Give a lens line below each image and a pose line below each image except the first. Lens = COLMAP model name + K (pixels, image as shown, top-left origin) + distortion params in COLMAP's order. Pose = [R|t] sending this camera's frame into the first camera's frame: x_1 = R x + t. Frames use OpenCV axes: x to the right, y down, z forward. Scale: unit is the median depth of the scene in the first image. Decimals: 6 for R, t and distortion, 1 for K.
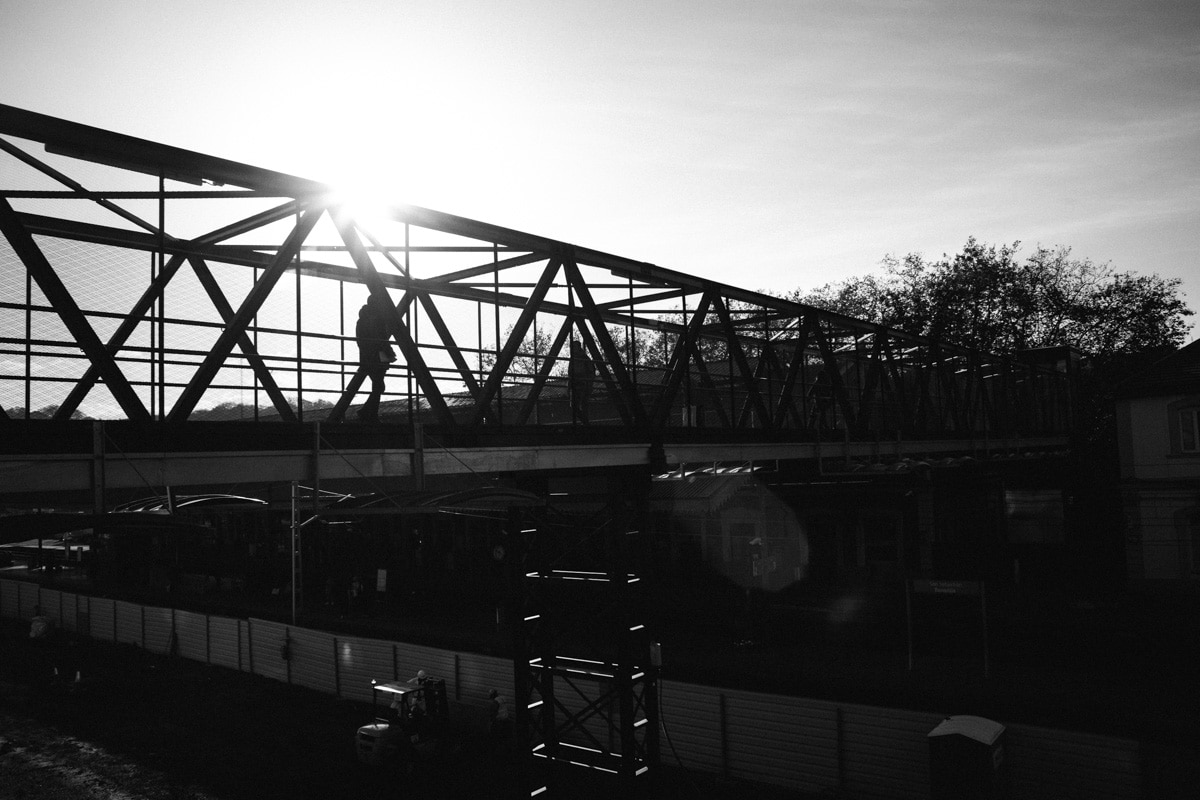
lens RADIAL K [[906.4, 0, 605.0], [0, 906.4, 403.0], [0, 0, 1]] dist [-0.101536, 0.089942]
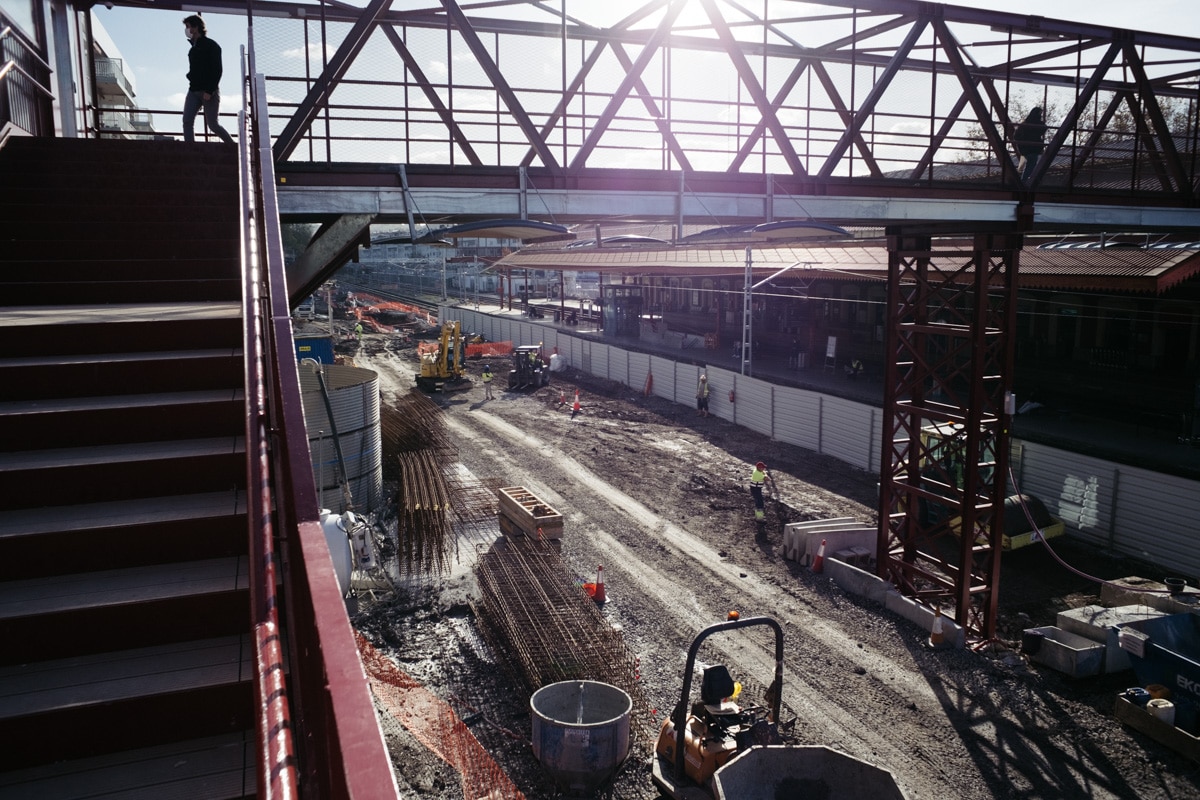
lens RADIAL K [[906.4, 0, 605.0], [0, 906.4, 403.0], [0, 0, 1]] dist [-0.101536, 0.089942]
pose [[0.860237, 0.115005, -0.496756, 0.152235], [0.005619, 0.972035, 0.234768, 0.024854], [0.509864, -0.204747, 0.835534, -0.115121]]
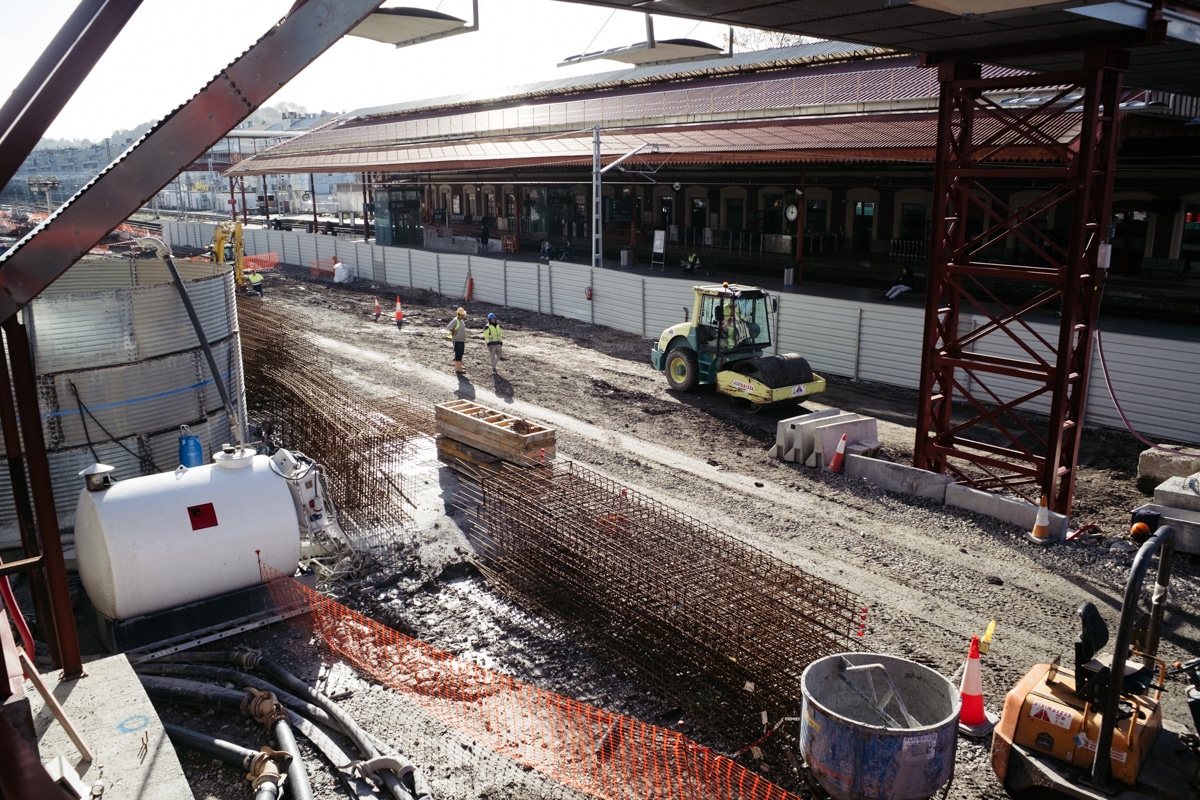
lens RADIAL K [[906.4, 0, 605.0], [0, 906.4, 403.0], [0, 0, 1]] dist [-0.101536, 0.089942]
pose [[0.974676, 0.086986, -0.206008, -0.217972], [-0.017833, 0.948543, 0.316145, 0.130723], [0.222908, -0.304465, 0.926074, -0.001282]]
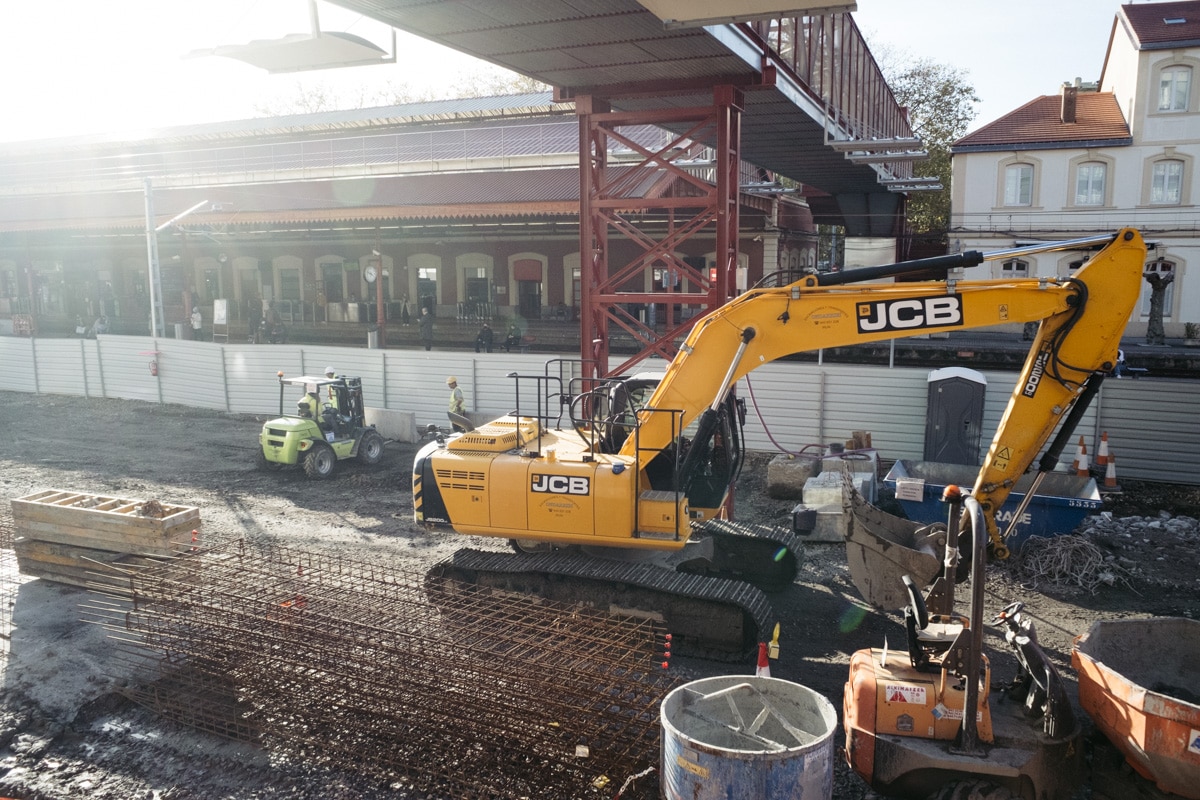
lens RADIAL K [[906.4, 0, 605.0], [0, 906.4, 403.0], [0, 0, 1]] dist [-0.101536, 0.089942]
pose [[0.960225, -0.011617, 0.278984, -0.329390], [-0.050985, 0.975043, 0.216084, 0.185859], [-0.274532, -0.221713, 0.935669, 0.071016]]
